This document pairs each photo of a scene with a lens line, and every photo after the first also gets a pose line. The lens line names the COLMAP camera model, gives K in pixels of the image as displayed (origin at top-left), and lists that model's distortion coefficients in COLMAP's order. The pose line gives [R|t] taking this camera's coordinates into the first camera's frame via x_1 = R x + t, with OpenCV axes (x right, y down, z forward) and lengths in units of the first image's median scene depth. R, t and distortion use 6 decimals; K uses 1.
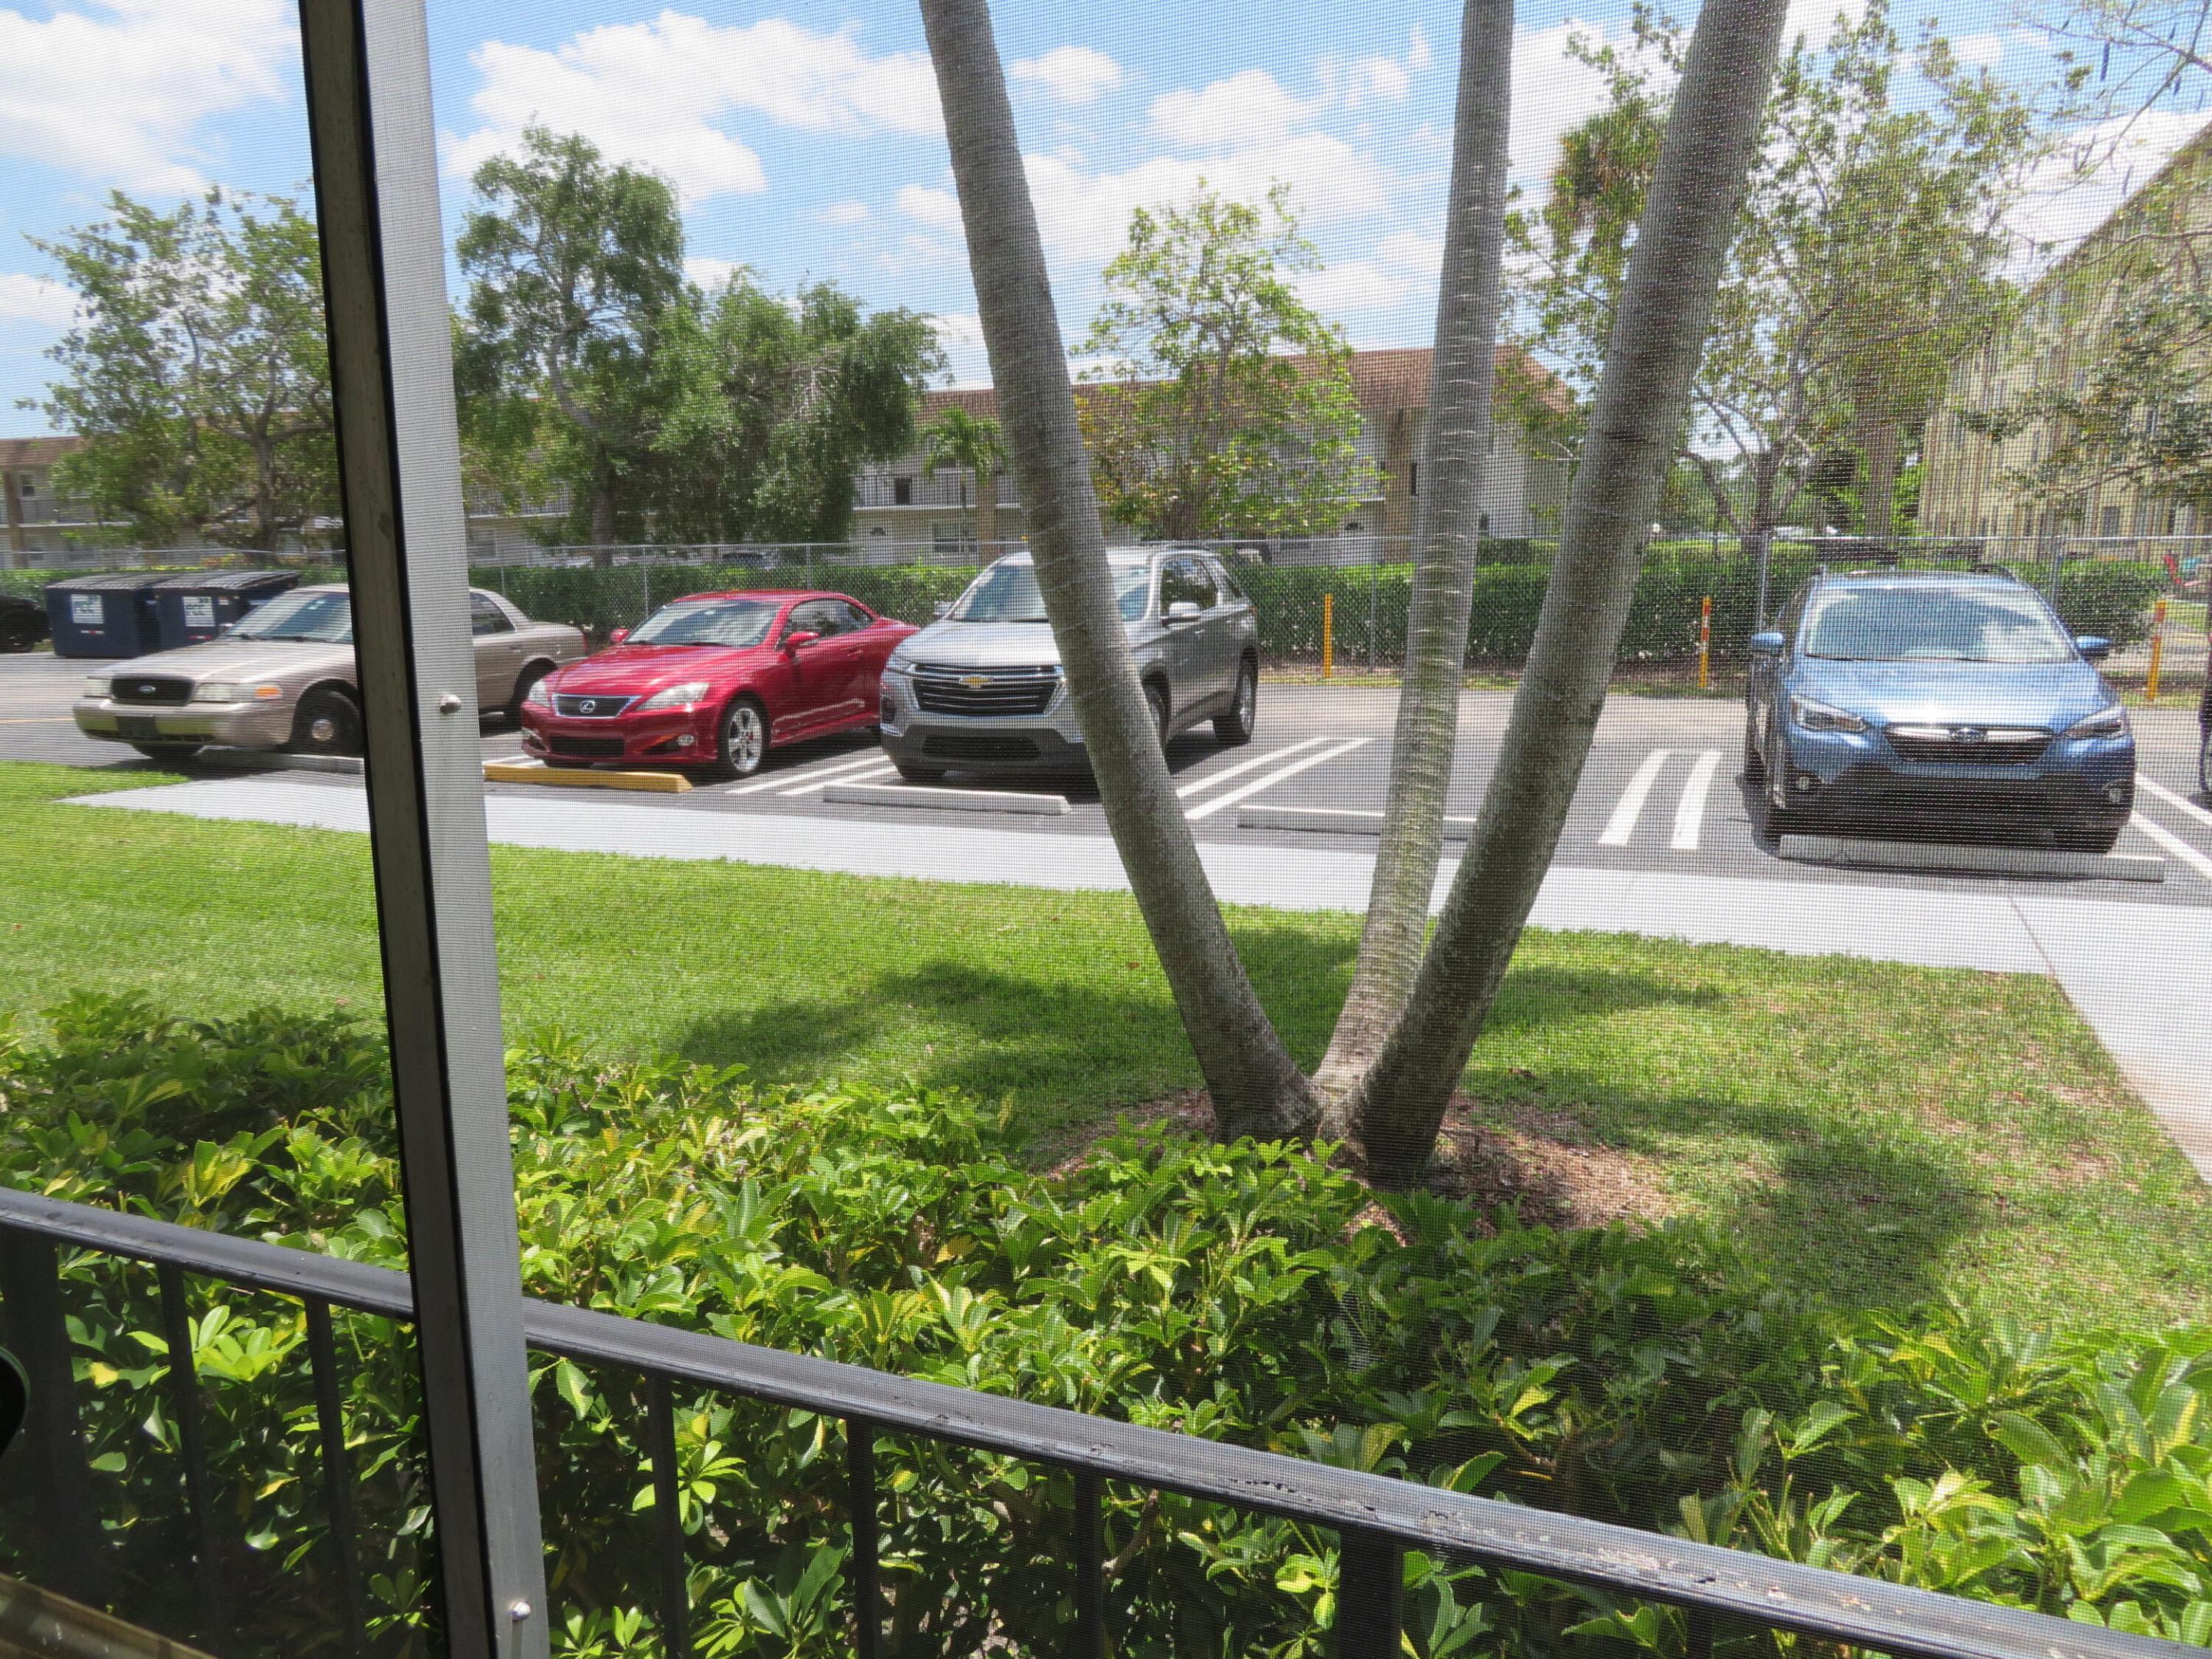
lens RADIAL K [[1581.1, 0, 1107.1], [0, 1581.1, 833.7], [0, 0, 1]] dist [0.002872, -0.001342]
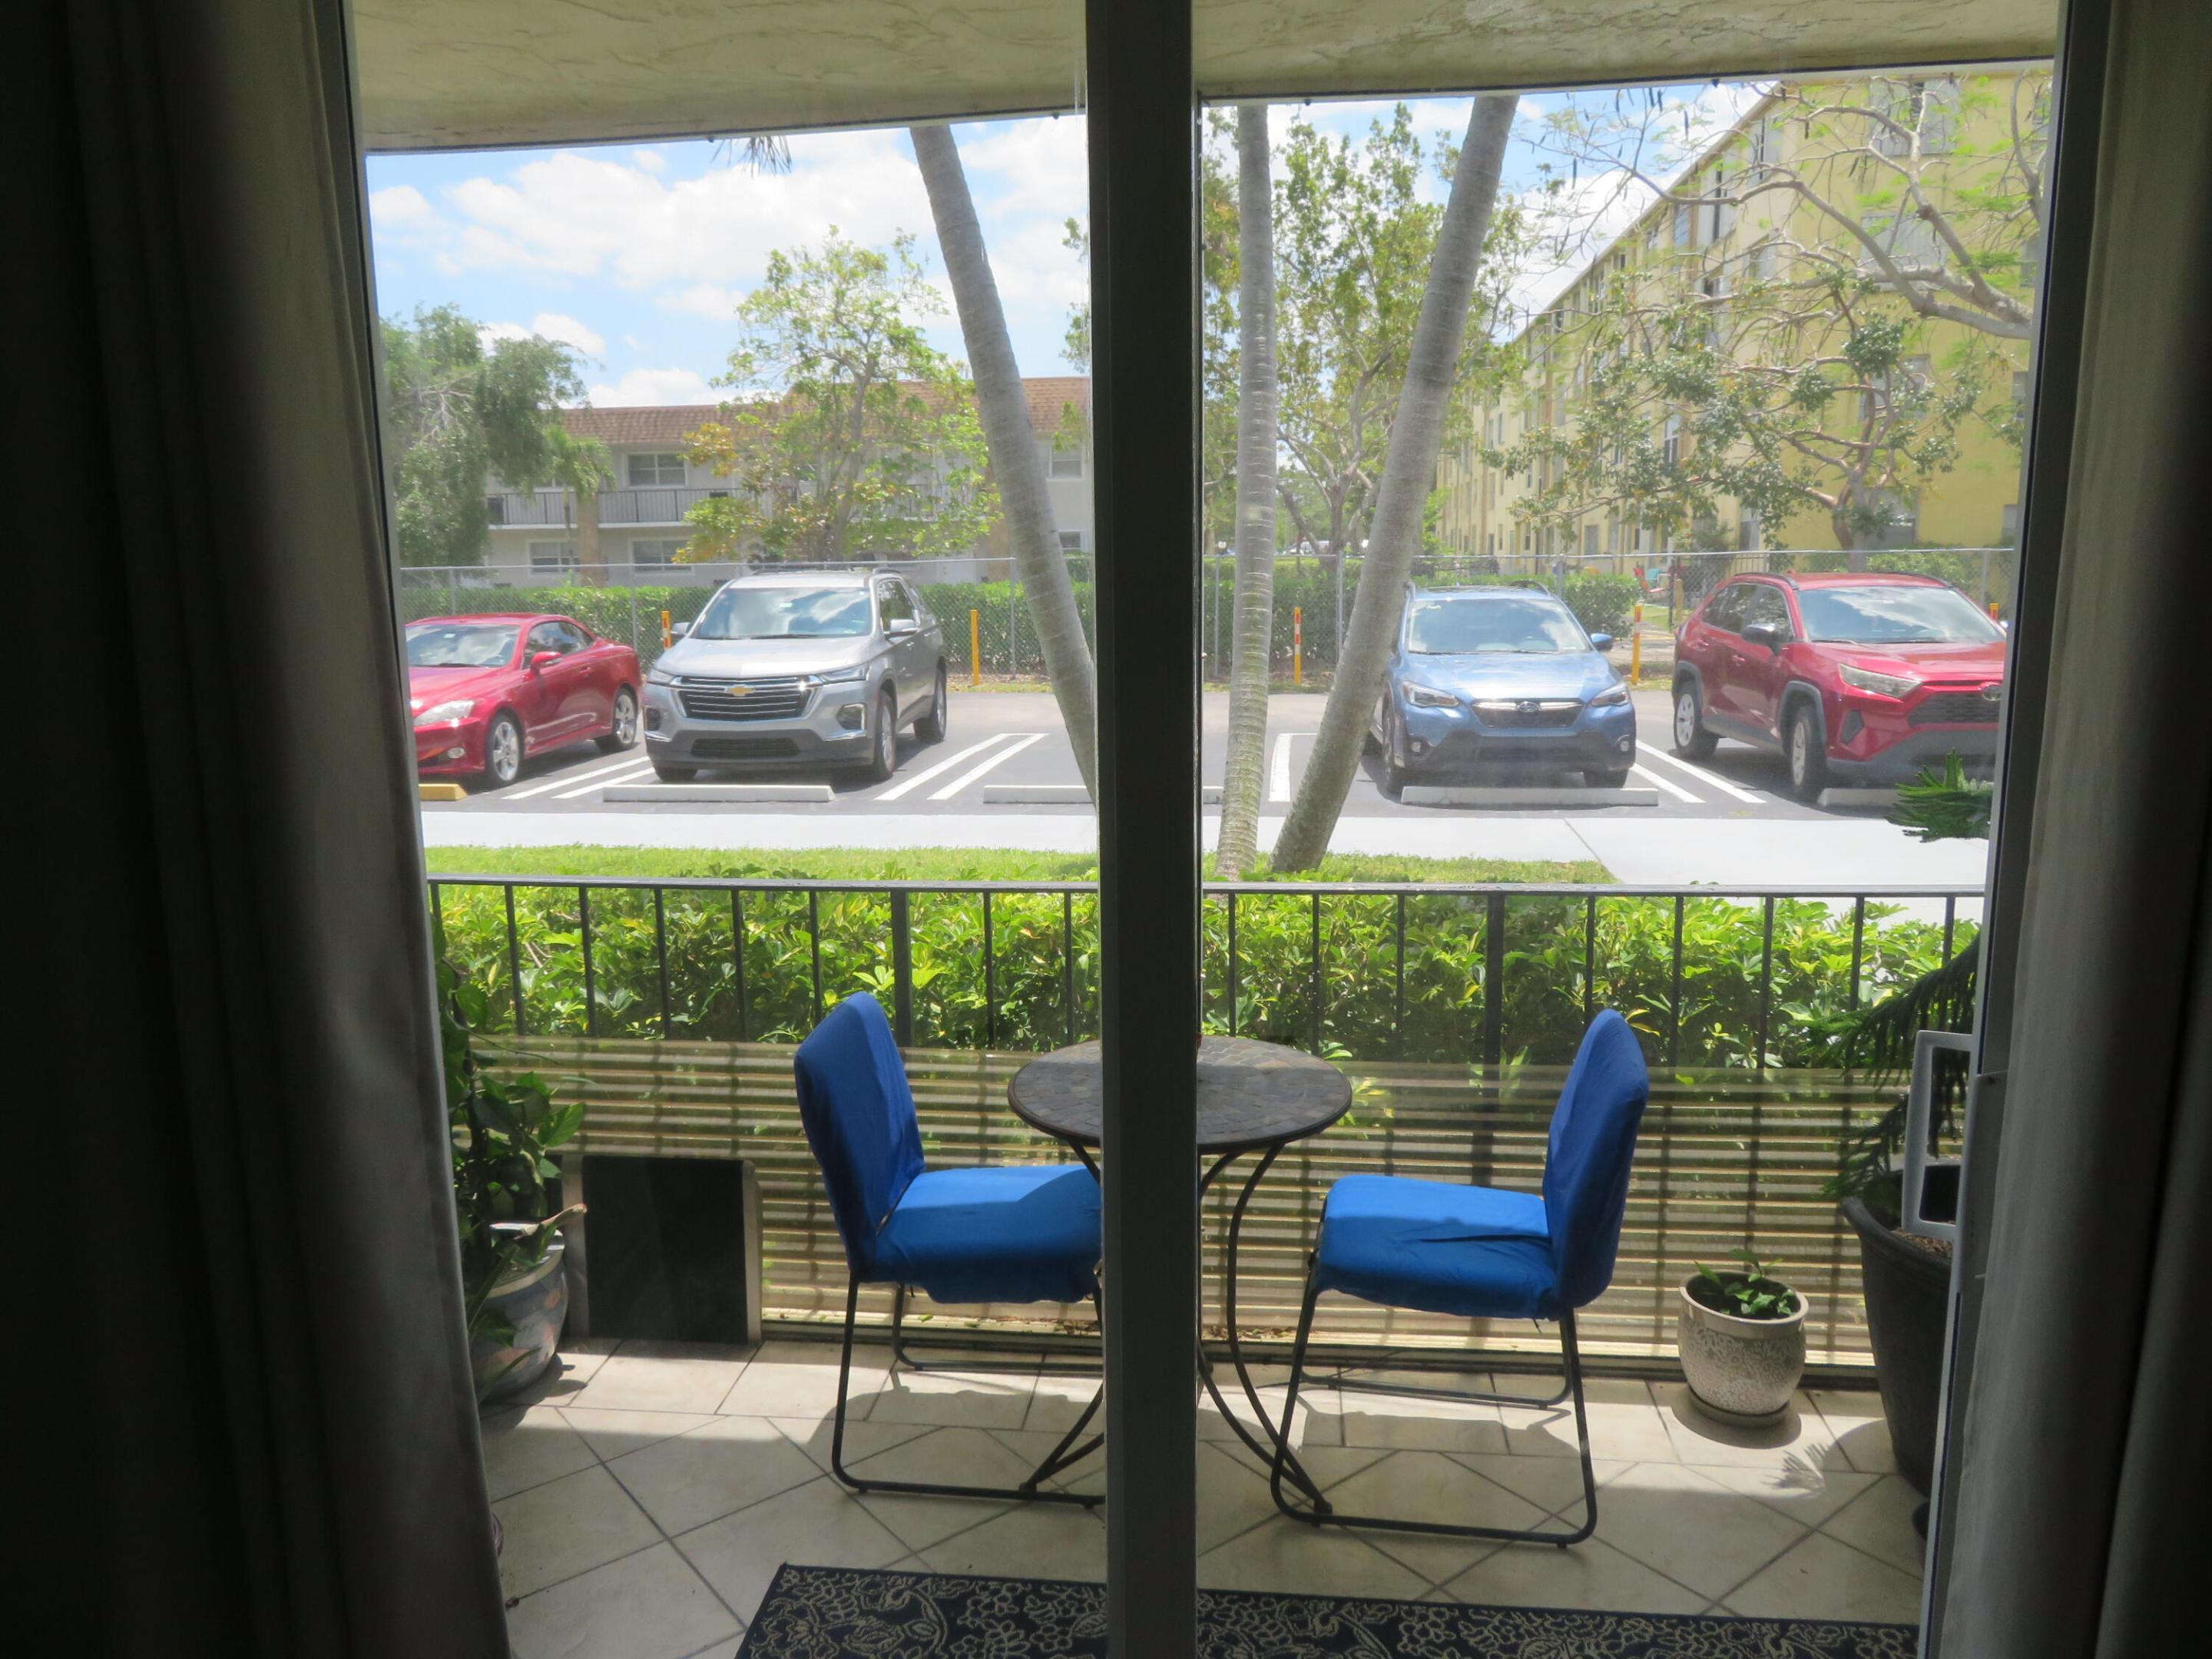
lens RADIAL K [[1581.2, 0, 1100.0], [0, 1581.2, 828.7], [0, 0, 1]] dist [-0.005876, 0.005785]
pose [[0.965801, -0.049831, 0.254451, -0.069577], [0.052896, 0.998586, -0.005211, 0.012916], [-0.253832, 0.018492, 0.967072, -0.094638]]
